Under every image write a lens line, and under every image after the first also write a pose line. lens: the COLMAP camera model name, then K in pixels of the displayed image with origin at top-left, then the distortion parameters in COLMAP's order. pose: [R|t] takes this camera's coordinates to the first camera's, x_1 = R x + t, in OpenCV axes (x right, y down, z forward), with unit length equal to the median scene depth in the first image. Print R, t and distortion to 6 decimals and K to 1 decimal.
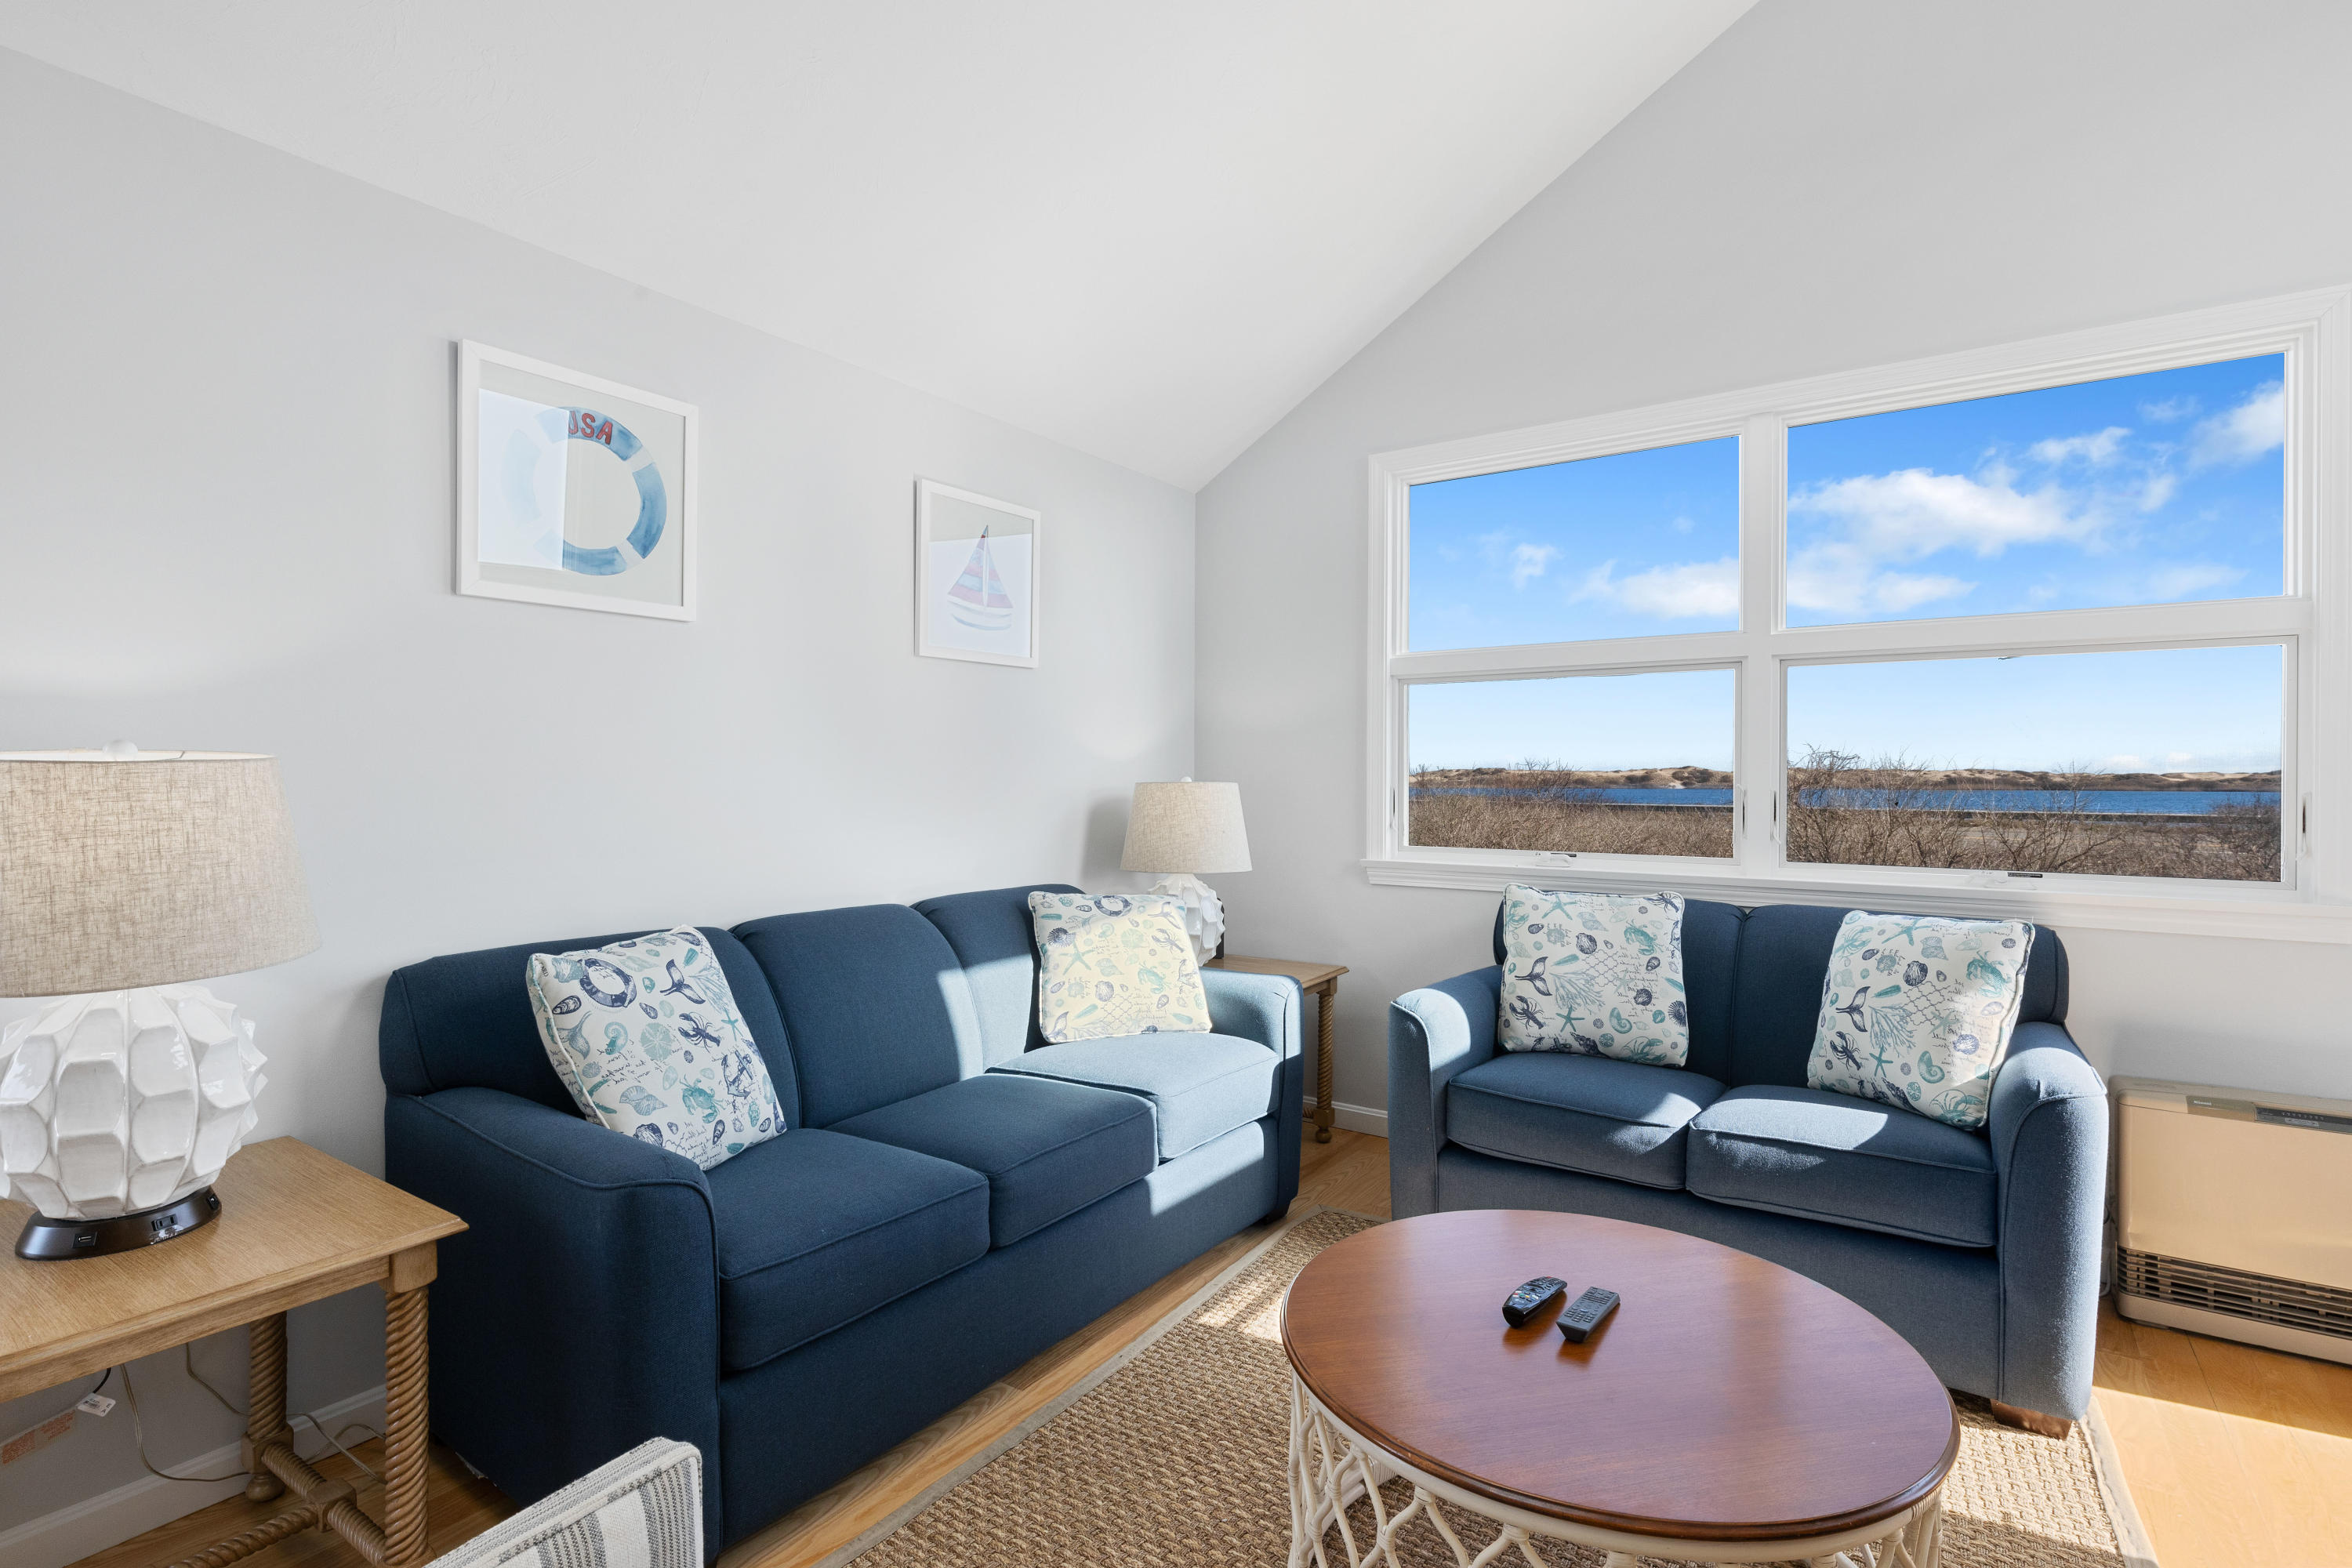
lens RADIAL K [[1109.1, 0, 1196.8], [0, 1109.1, 771.8], [0, 0, 1]] dist [0.001705, 0.000377]
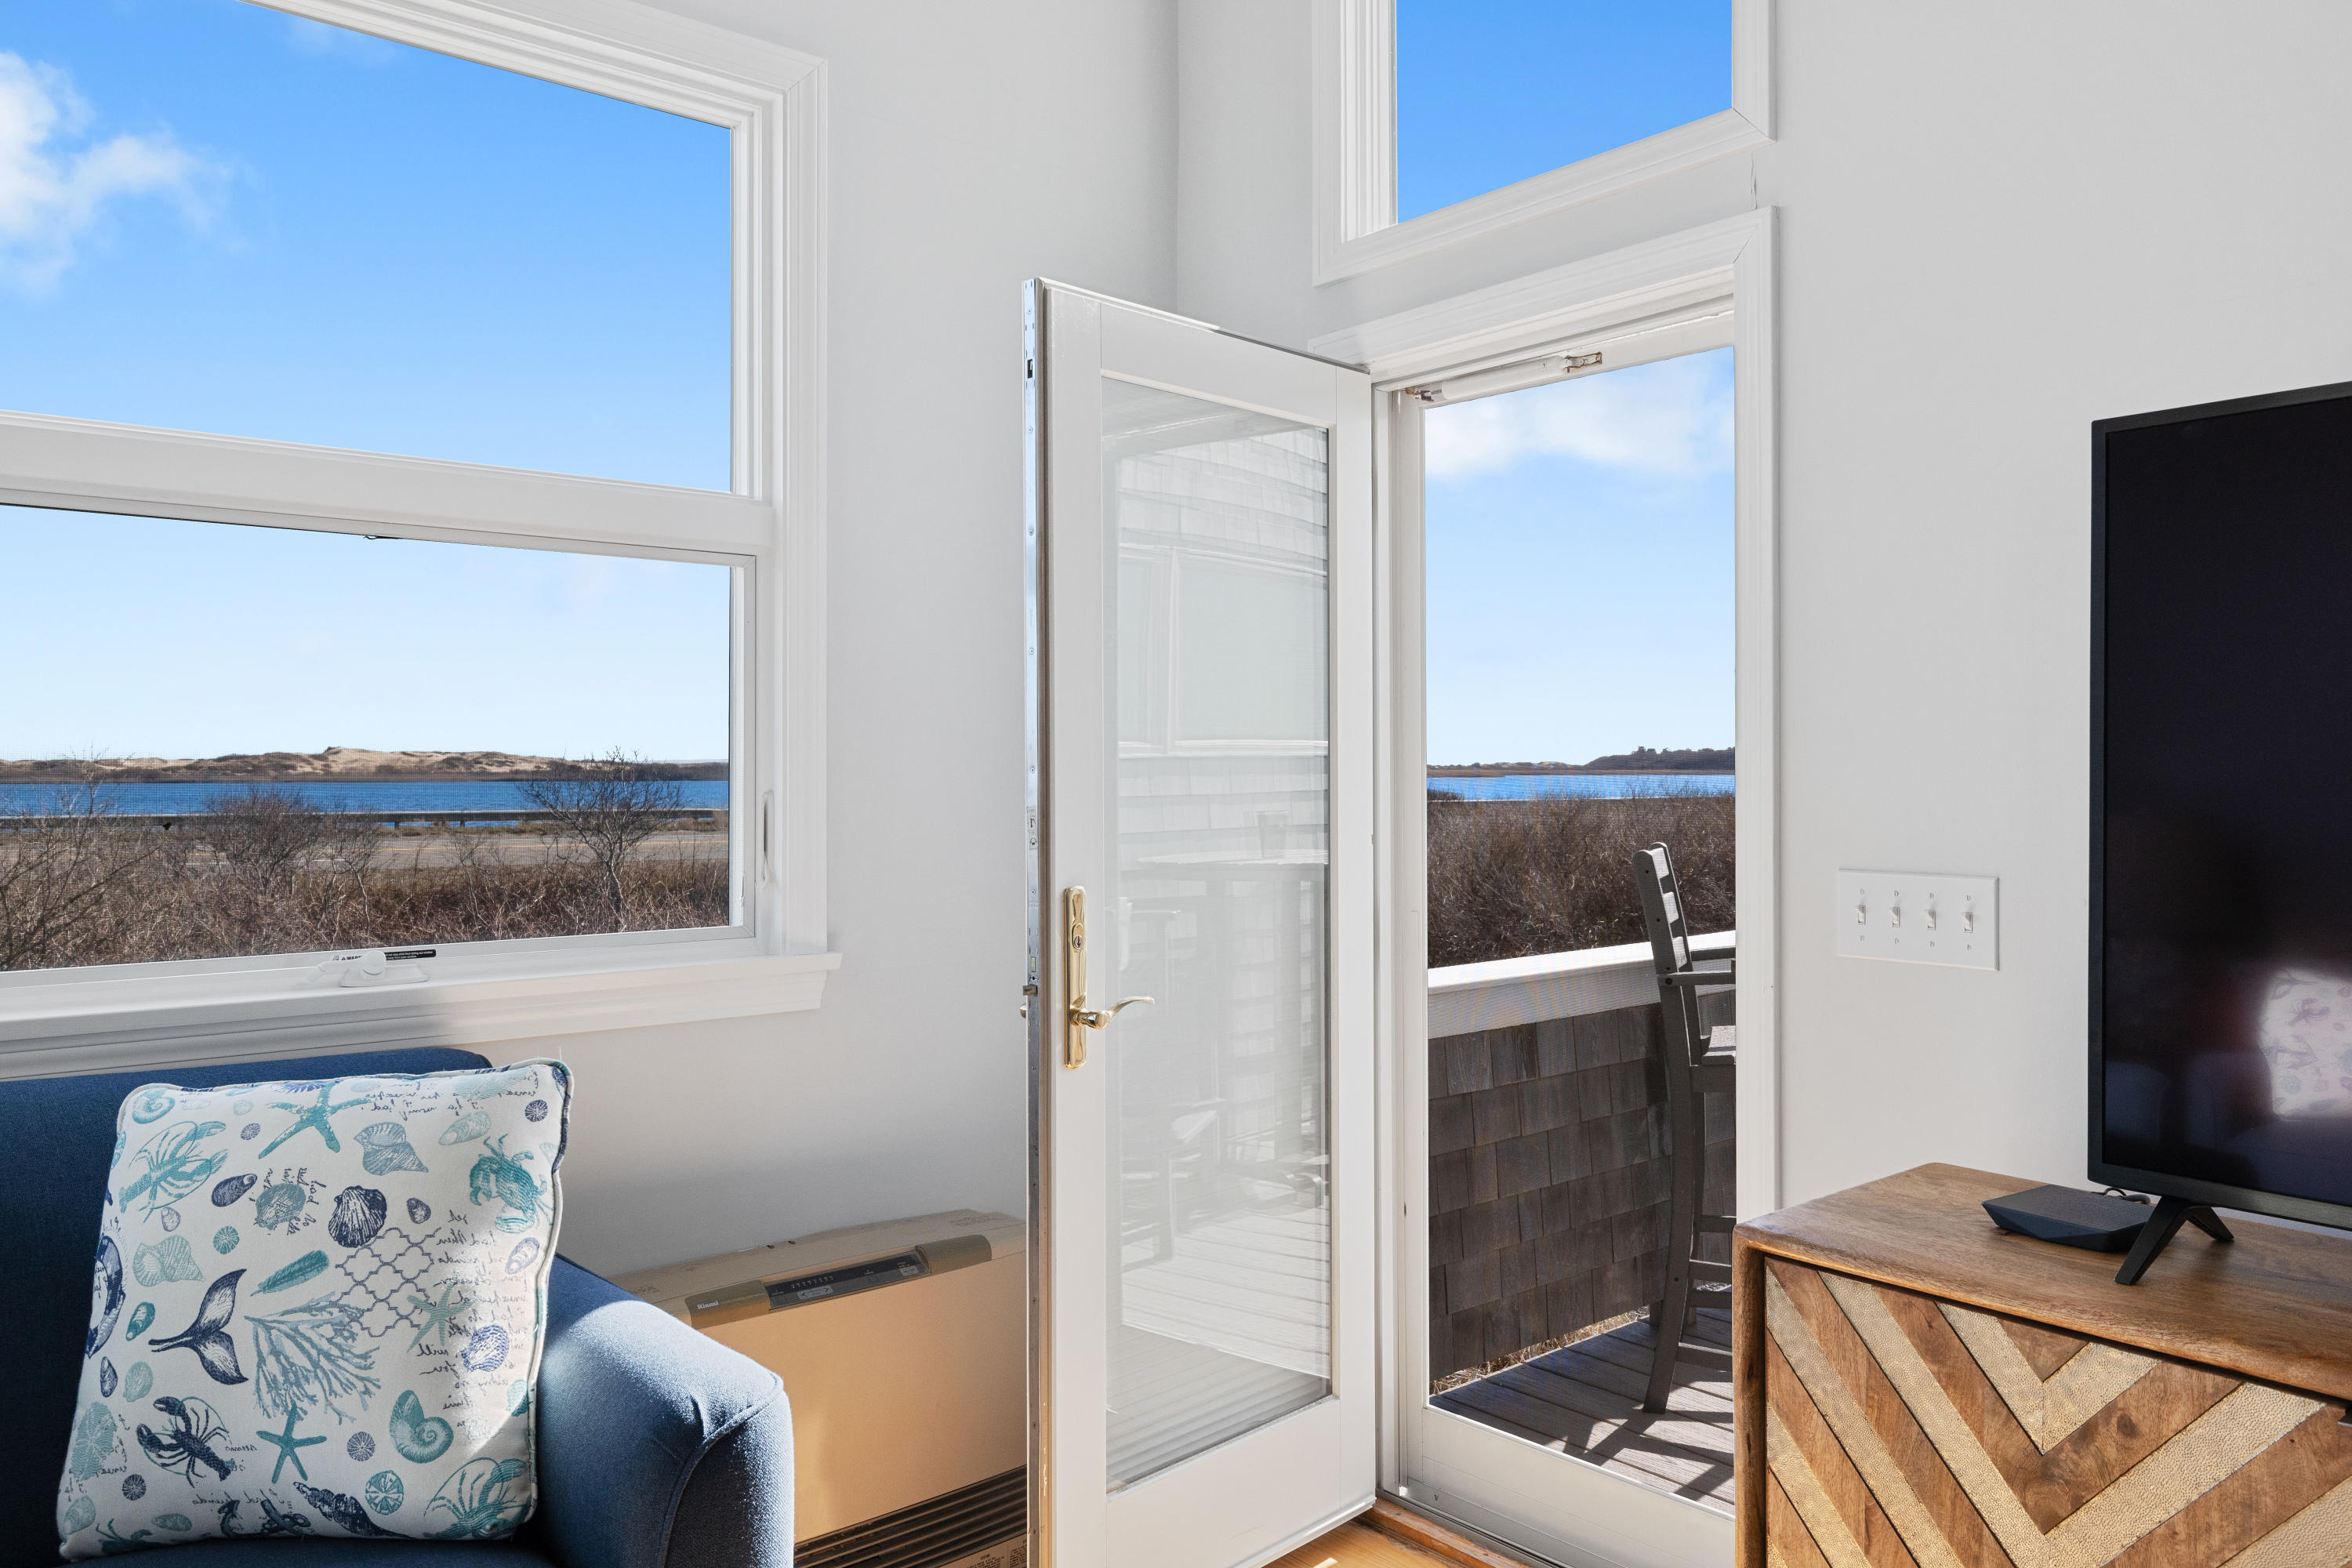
lens RADIAL K [[1662.0, 0, 1176.0], [0, 1662.0, 784.0], [0, 0, 1]] dist [0.003114, 0.001970]
pose [[0.275176, -0.011129, 0.961329, 0.099996], [-0.004832, 0.999904, 0.012958, 0.000431], [-0.961382, -0.008211, 0.275096, 0.485444]]
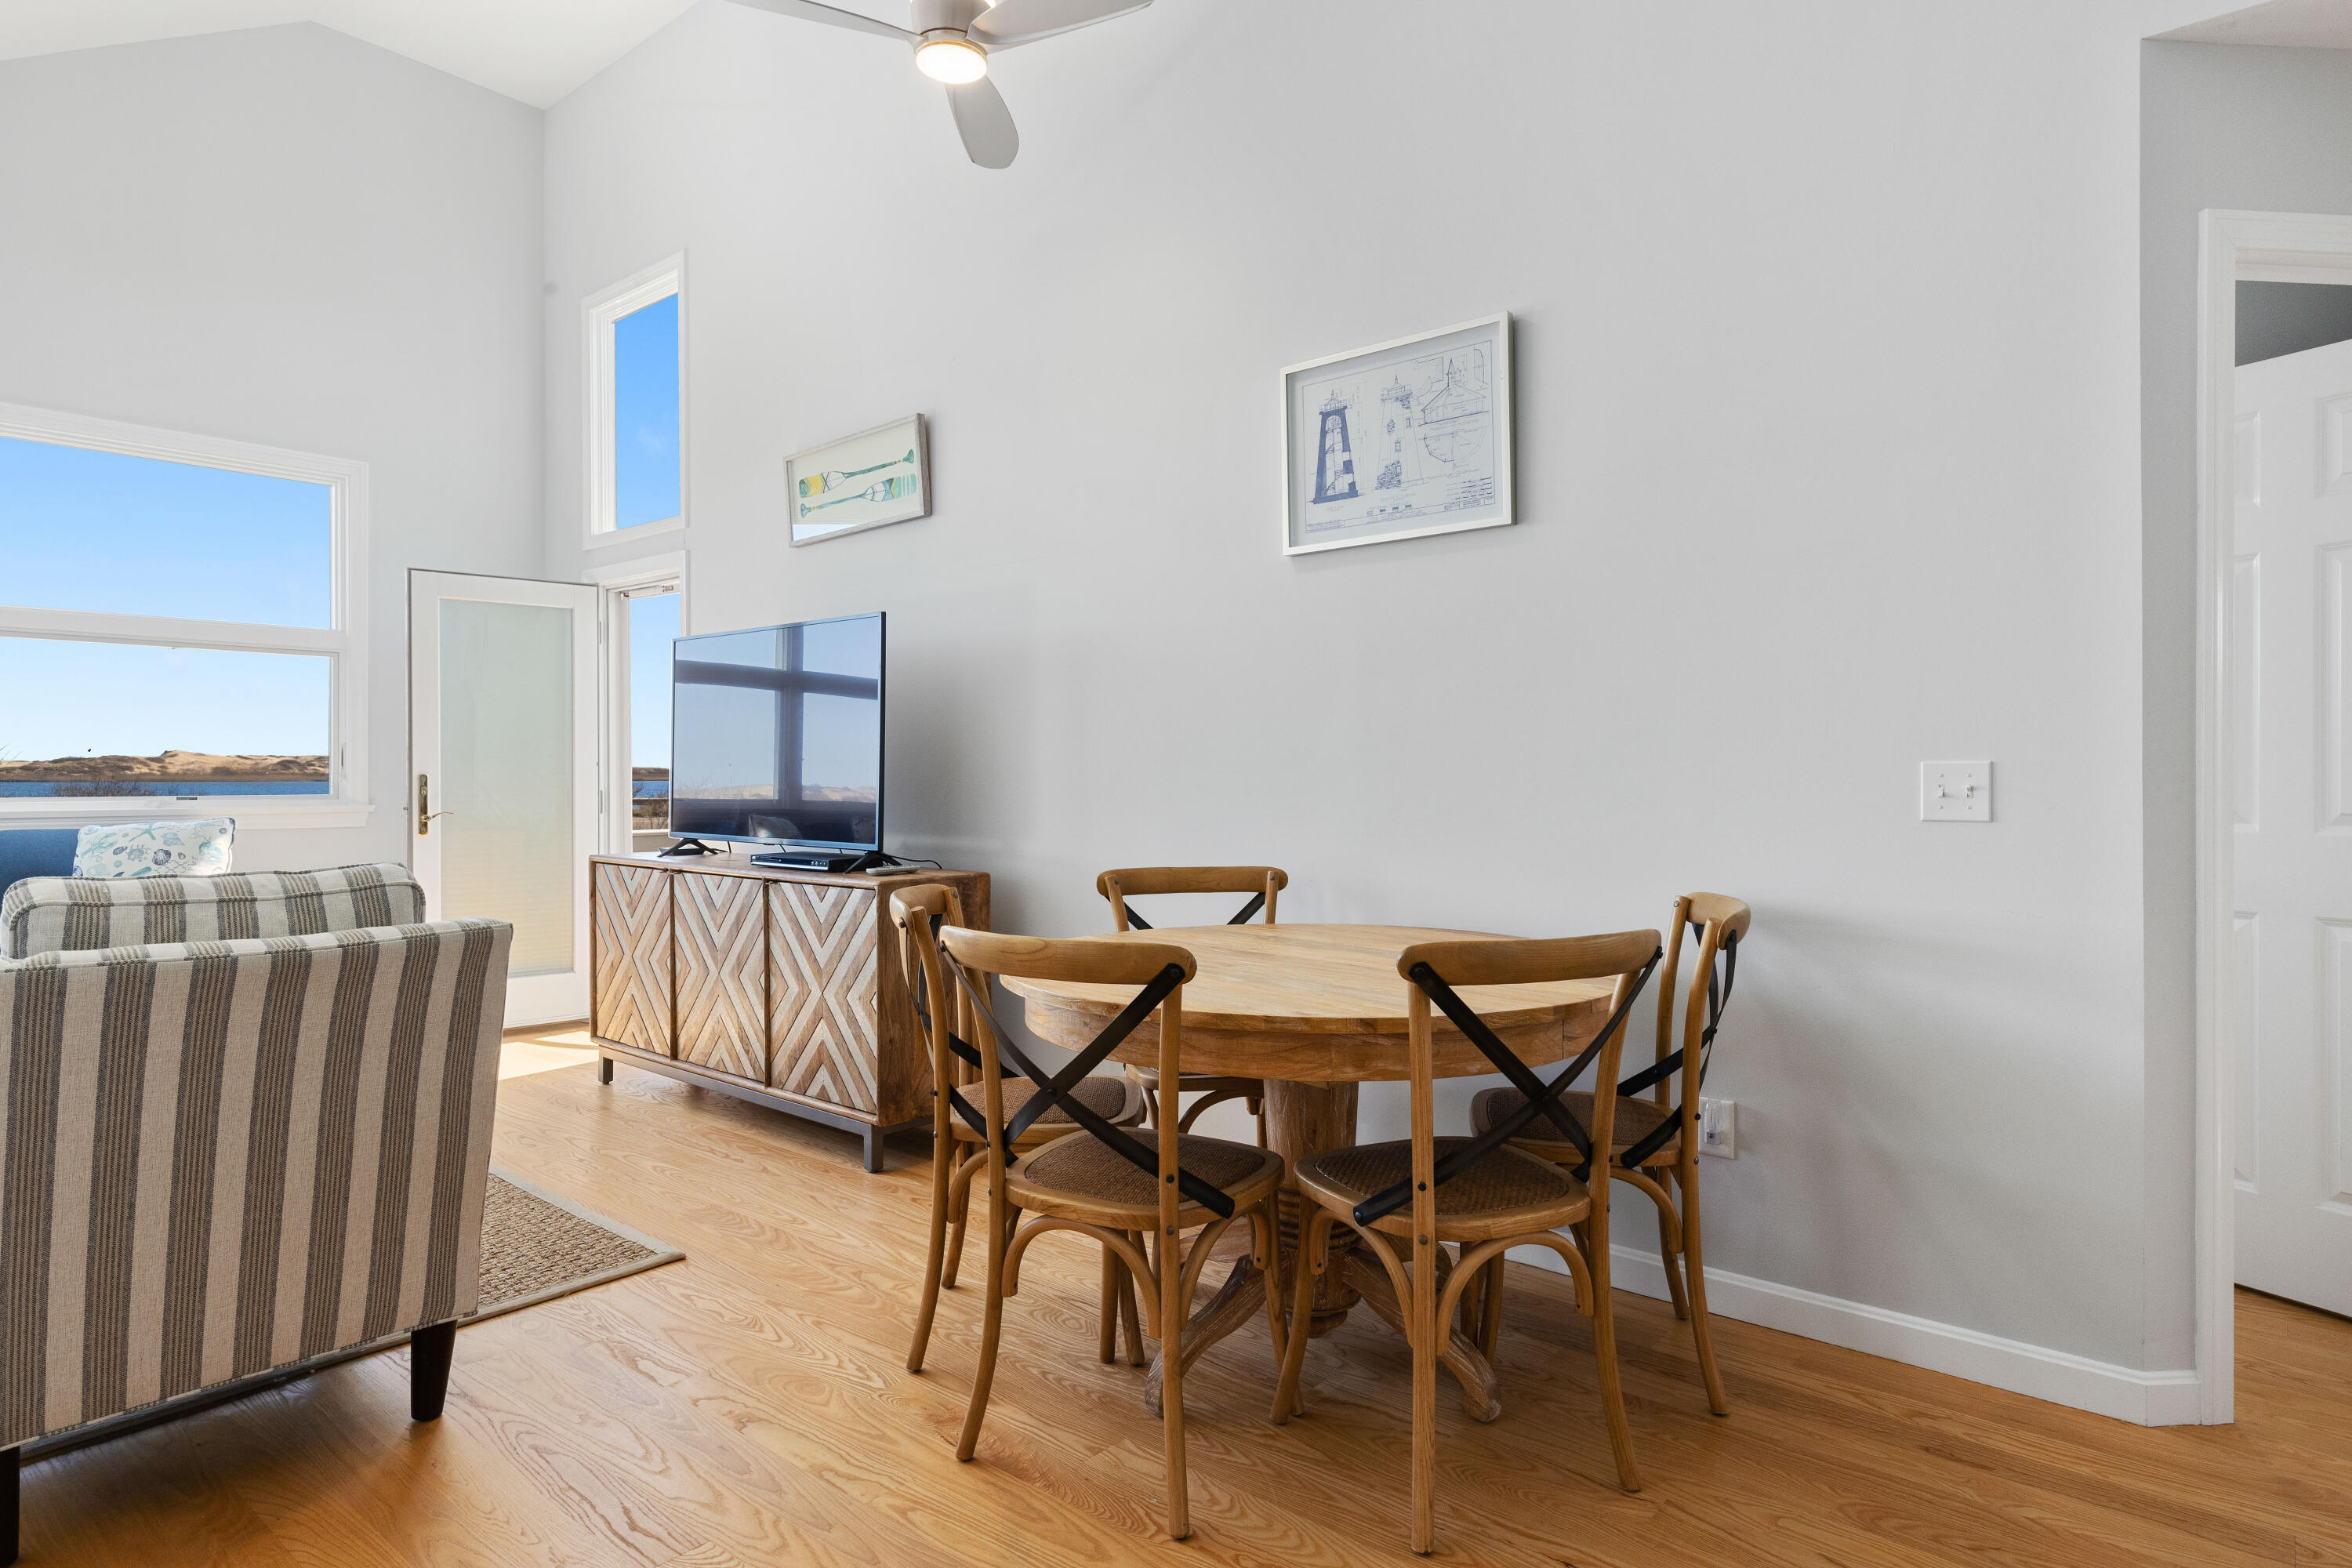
lens RADIAL K [[1323.1, 0, 1176.0], [0, 1323.1, 784.0], [0, 0, 1]] dist [0.000895, 0.000820]
pose [[0.097890, -0.009974, 0.995147, -0.951802], [-0.008490, 0.999905, 0.010857, 0.049745], [-0.995161, -0.009512, 0.097796, -0.512908]]
